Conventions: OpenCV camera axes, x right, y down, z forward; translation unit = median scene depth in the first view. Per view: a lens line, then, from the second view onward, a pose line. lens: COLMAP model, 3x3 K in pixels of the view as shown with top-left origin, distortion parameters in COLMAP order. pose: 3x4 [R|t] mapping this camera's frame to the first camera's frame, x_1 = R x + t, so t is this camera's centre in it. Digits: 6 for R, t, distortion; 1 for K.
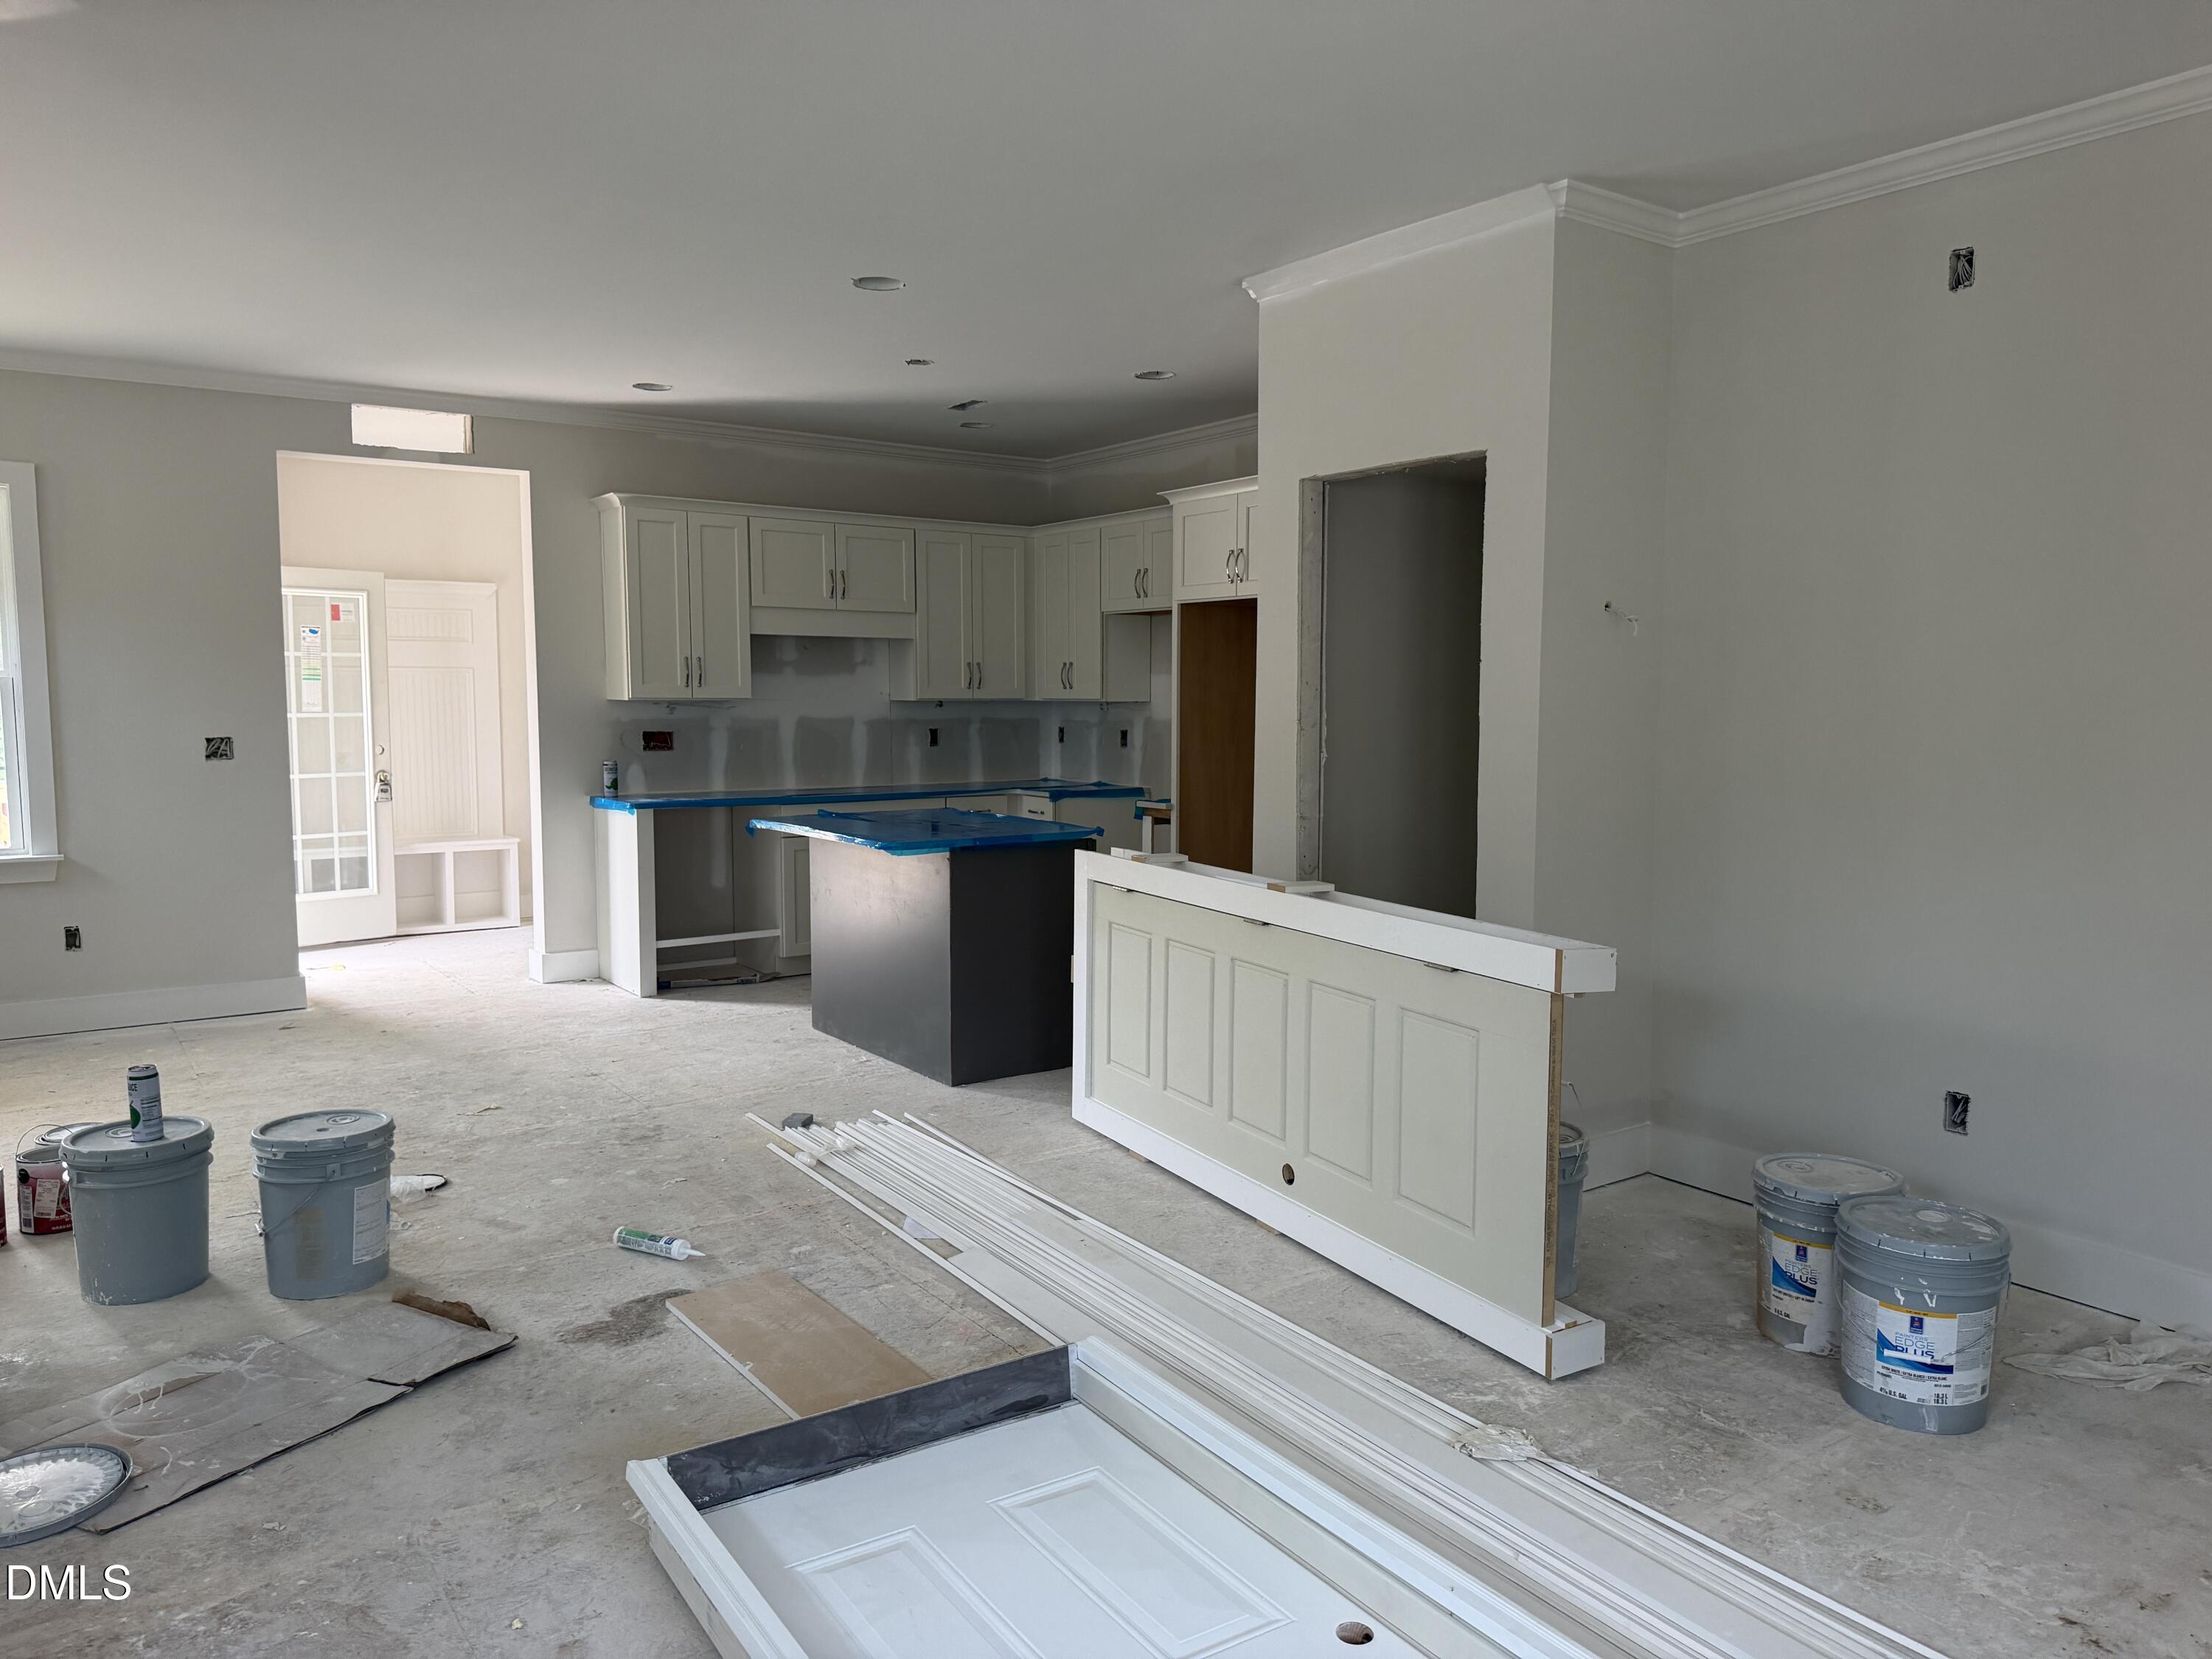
lens RADIAL K [[1544.8, 0, 1107.3], [0, 1544.8, 826.2], [0, 0, 1]] dist [0.014799, -0.002513]
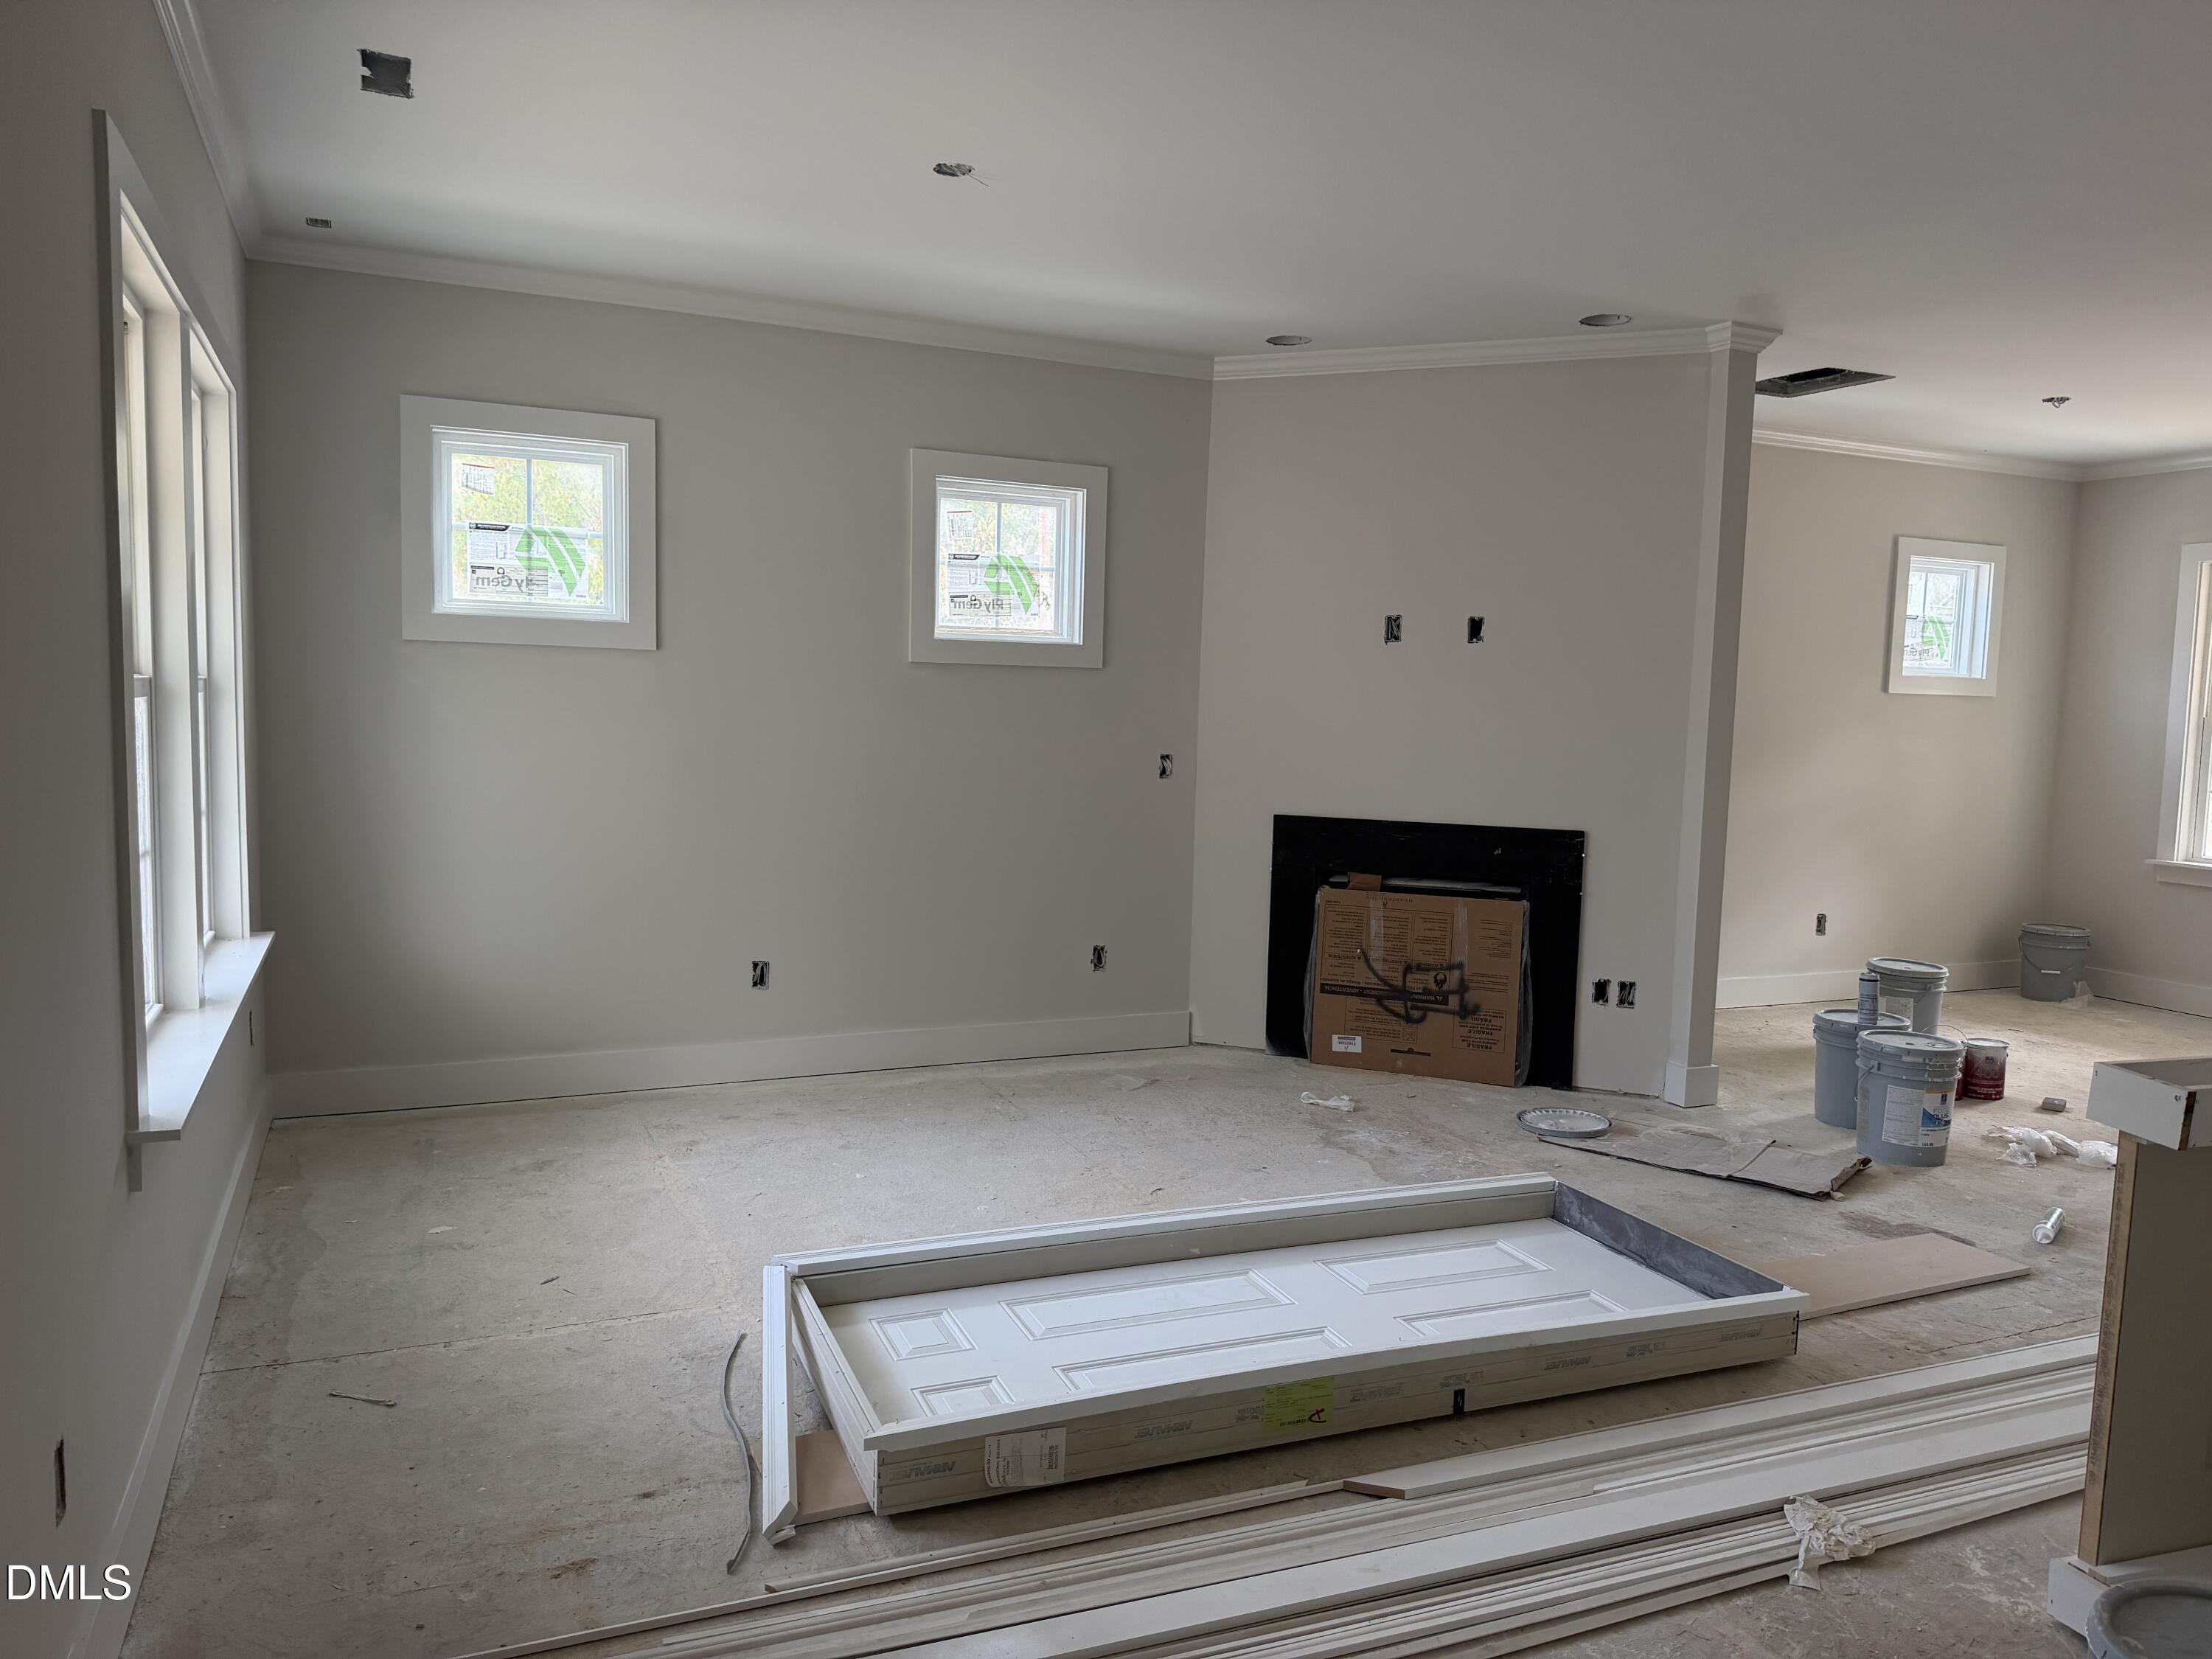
lens RADIAL K [[1556.7, 0, 1103.0], [0, 1556.7, 839.7], [0, 0, 1]] dist [0.001522, -0.019301]
pose [[-0.191676, 0.079065, -0.978268, 0.444375], [-0.110966, 0.988613, 0.101643, -0.017679], [0.975165, 0.128037, -0.180719, 0.258886]]
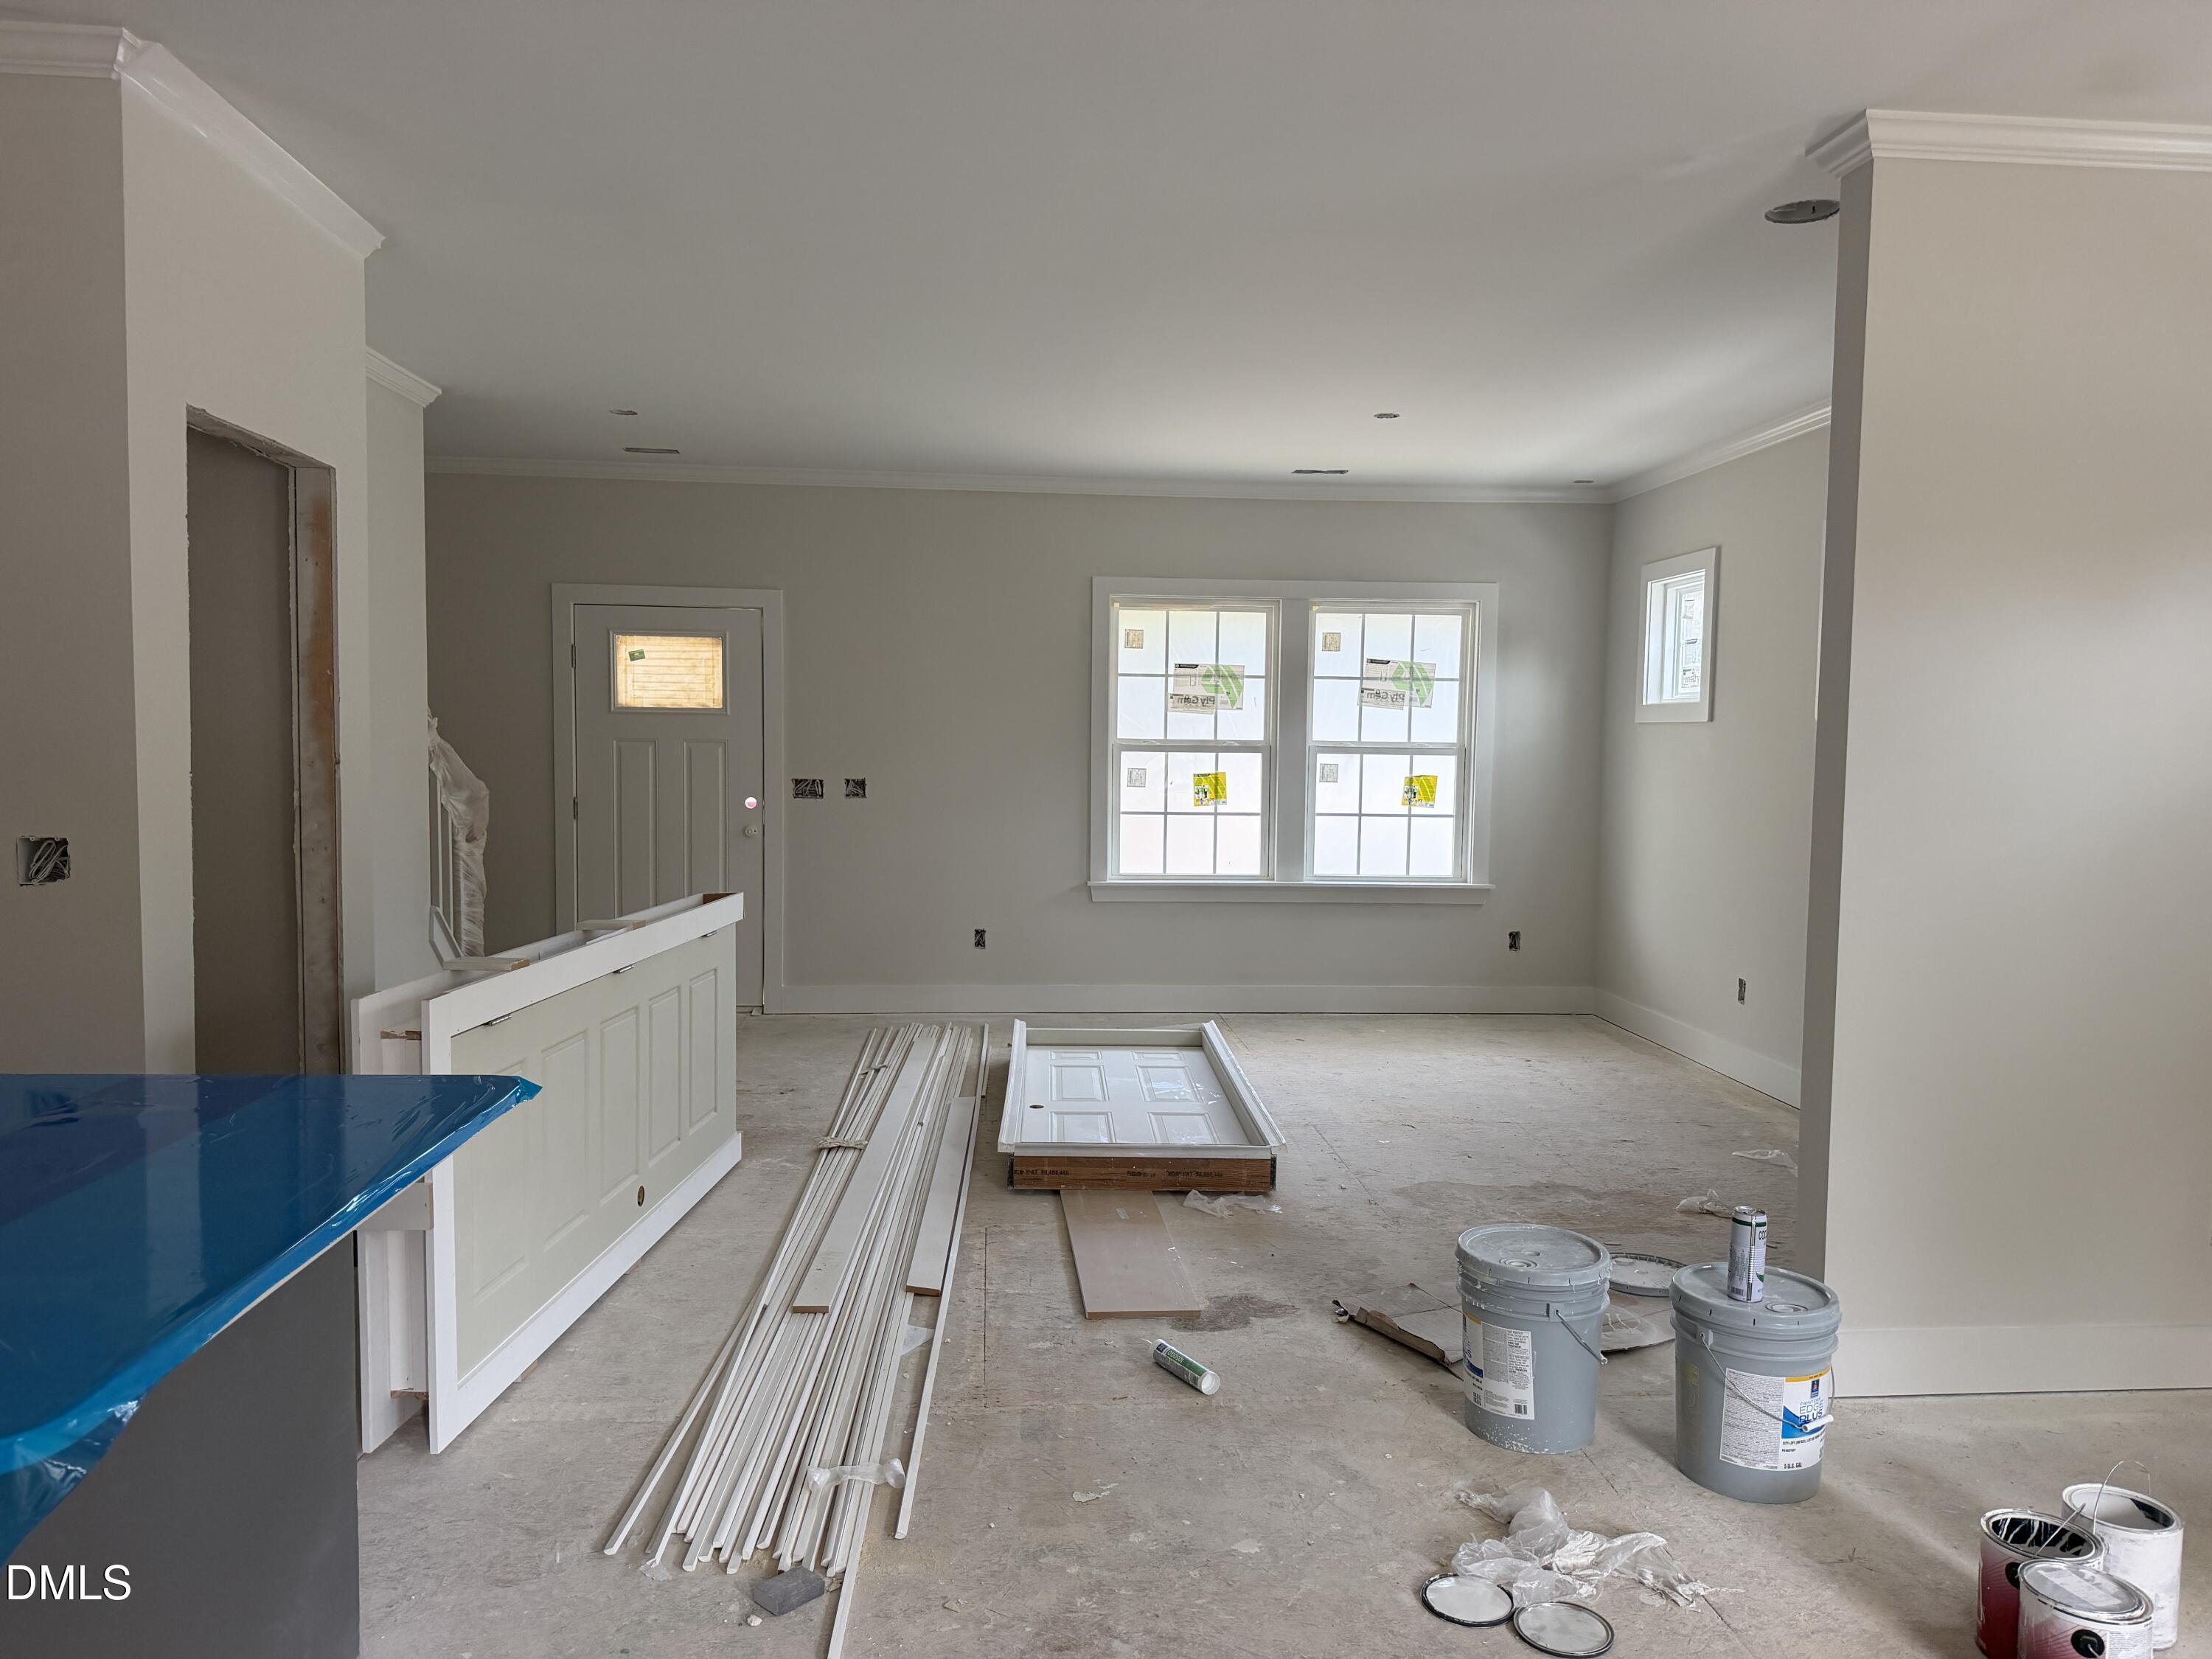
lens RADIAL K [[1556.7, 0, 1103.0], [0, 1556.7, 839.7], [0, 0, 1]] dist [0.001522, -0.019301]
pose [[-0.858473, -0.044565, 0.510919, -0.352979], [0.033266, 0.989281, 0.142186, -0.080590], [-0.511779, 0.139059, -0.847788, 0.879603]]
